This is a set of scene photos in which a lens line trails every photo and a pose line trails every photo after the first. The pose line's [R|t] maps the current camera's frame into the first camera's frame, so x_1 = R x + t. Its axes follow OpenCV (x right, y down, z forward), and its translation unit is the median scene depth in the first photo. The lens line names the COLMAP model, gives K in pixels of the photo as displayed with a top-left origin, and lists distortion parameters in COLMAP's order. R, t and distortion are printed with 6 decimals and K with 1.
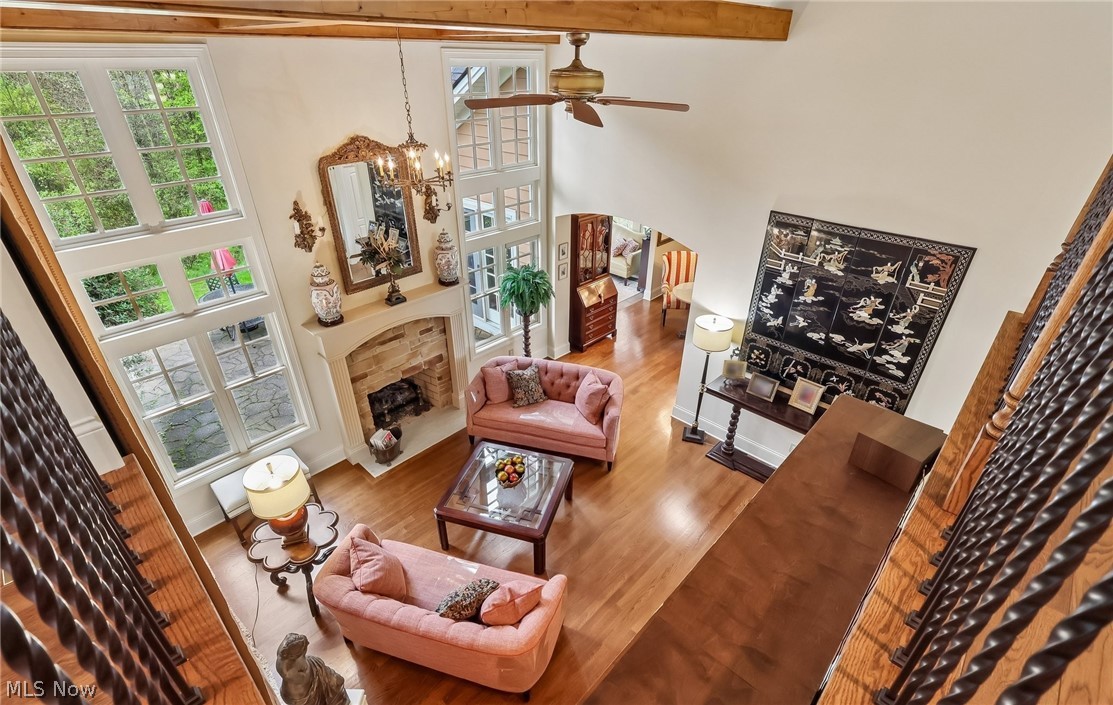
lens RADIAL K [[520.0, 0, 557.0], [0, 520.0, 367.7], [0, 0, 1]] dist [-0.003209, 0.000361]
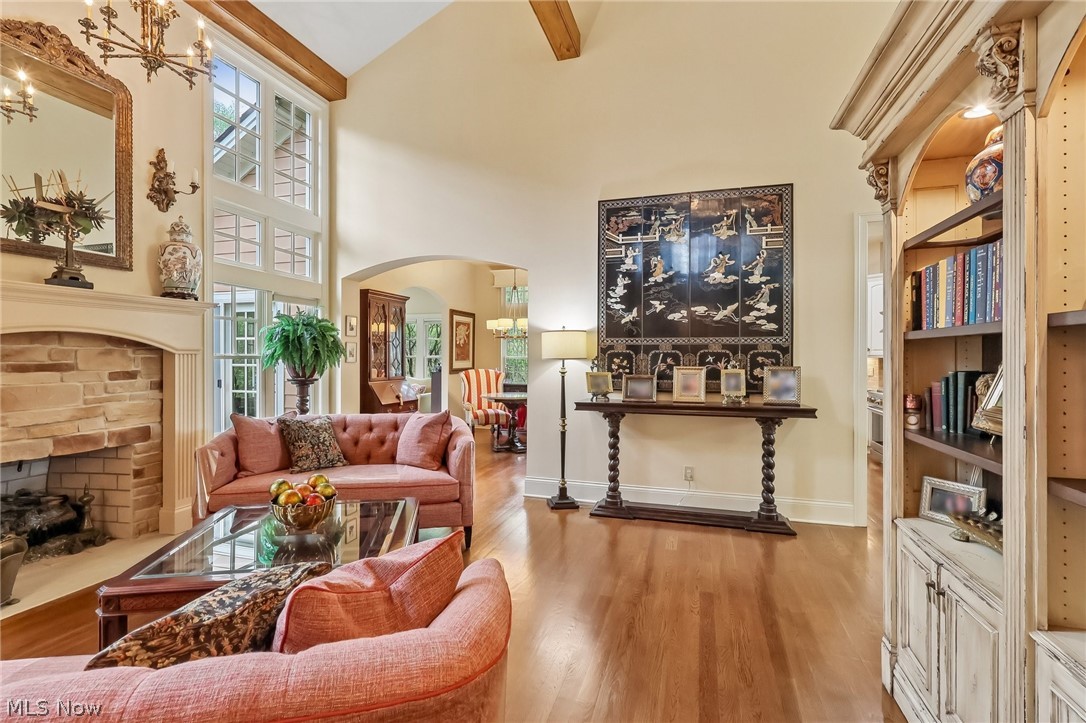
lens RADIAL K [[507.1, 0, 543.9], [0, 507.1, 357.5], [0, 0, 1]] dist [-0.000443, -0.001193]
pose [[0.896301, -0.003073, 0.443436, -0.093867], [0.231919, 0.855566, -0.462839, 0.341312], [-0.377967, 0.517685, 0.767557, 0.438029]]
